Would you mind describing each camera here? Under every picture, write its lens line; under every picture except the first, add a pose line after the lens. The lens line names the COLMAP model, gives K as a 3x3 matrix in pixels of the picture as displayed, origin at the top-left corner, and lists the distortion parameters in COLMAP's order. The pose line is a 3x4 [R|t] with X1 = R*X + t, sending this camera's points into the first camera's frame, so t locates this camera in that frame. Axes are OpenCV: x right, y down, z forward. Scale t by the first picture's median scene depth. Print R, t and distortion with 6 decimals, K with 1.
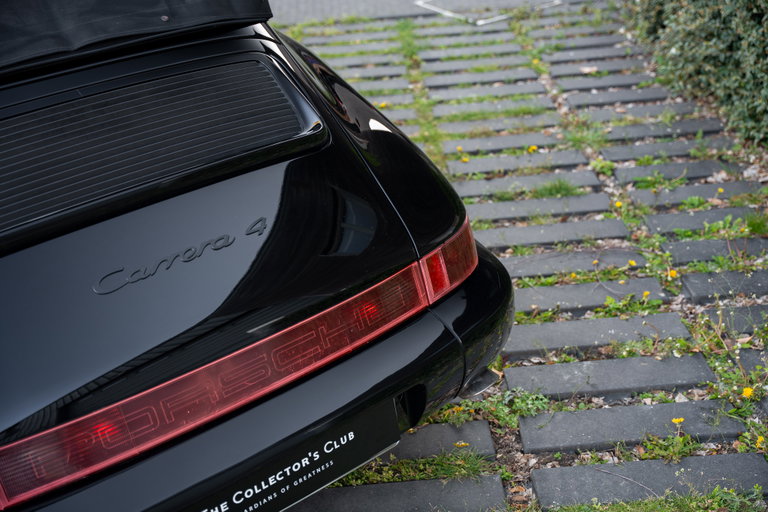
lens RADIAL K [[992.2, 0, 385.1], [0, 992.2, 261.4], [0, 0, 1]] dist [0.076570, 0.000000]
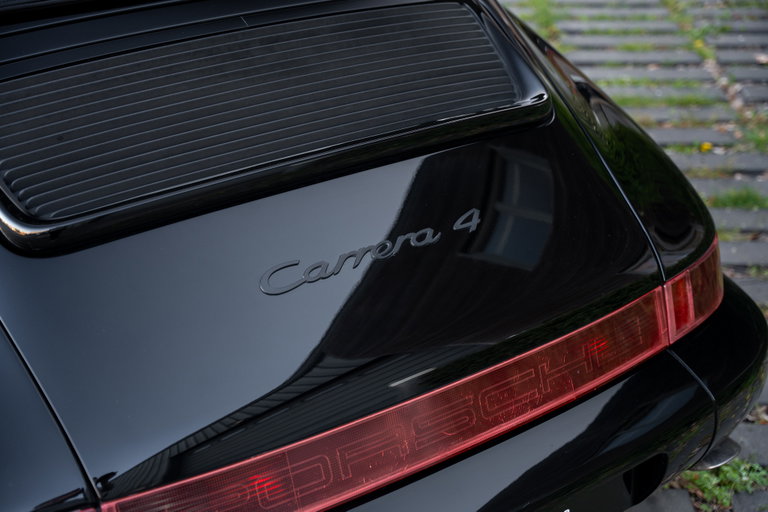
lens RADIAL K [[1069.2, 0, 389.9], [0, 1069.2, 262.1], [0, 0, 1]] dist [0.105888, 0.000000]
pose [[0.994286, 0.098666, -0.040758, -0.133028], [-0.098178, 0.995073, 0.013811, -0.008336], [0.041919, -0.009730, 0.999074, 0.172795]]
